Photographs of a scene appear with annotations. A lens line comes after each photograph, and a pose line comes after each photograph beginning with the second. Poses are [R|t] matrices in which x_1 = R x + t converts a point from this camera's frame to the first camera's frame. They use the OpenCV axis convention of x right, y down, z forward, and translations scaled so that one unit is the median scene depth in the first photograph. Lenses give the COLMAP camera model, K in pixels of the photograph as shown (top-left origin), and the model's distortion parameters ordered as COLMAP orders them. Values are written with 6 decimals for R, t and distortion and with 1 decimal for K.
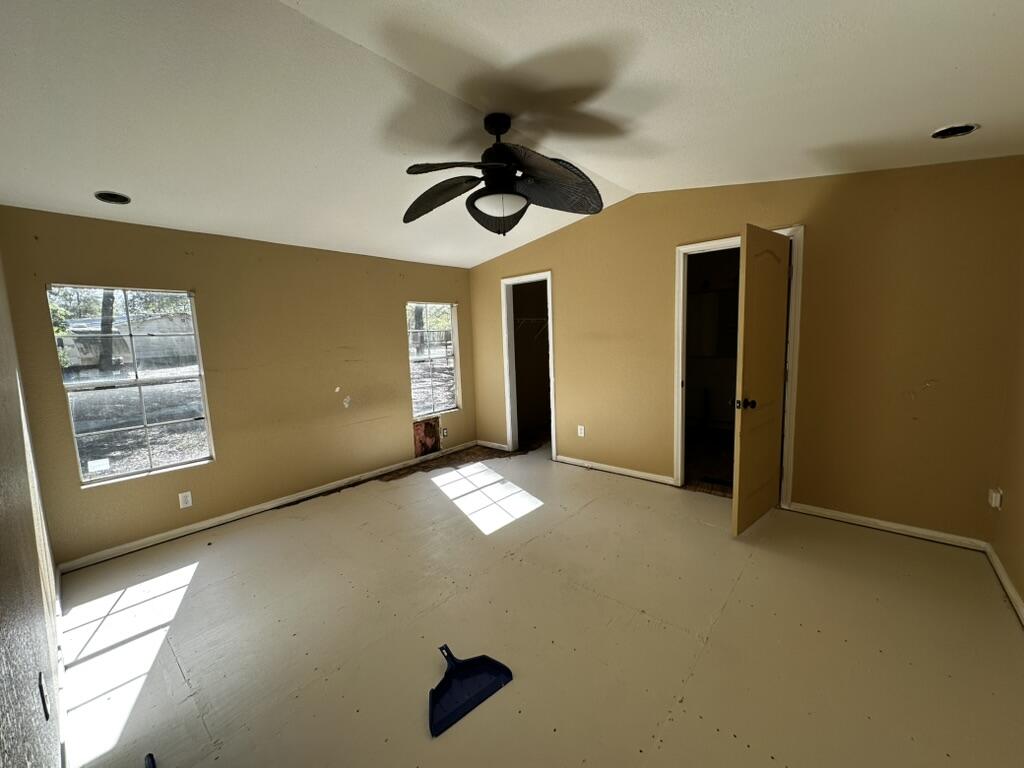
lens RADIAL K [[409.1, 0, 512.0], [0, 409.1, 384.0], [0, 0, 1]] dist [0.001690, 0.000210]
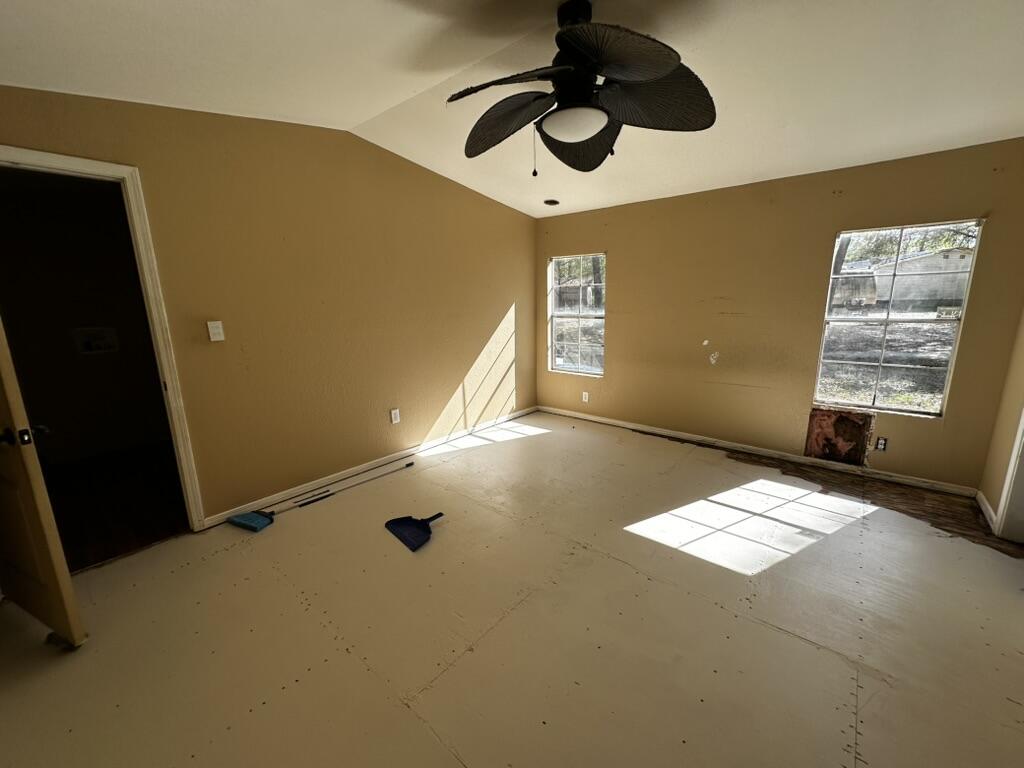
lens RADIAL K [[409.1, 0, 512.0], [0, 409.1, 384.0], [0, 0, 1]] dist [0.001690, 0.000210]
pose [[0.013395, 0.241657, -0.970269, 0.454127], [-0.098996, 0.965909, 0.239205, -0.067791], [0.994998, 0.092849, 0.036861, 0.469267]]
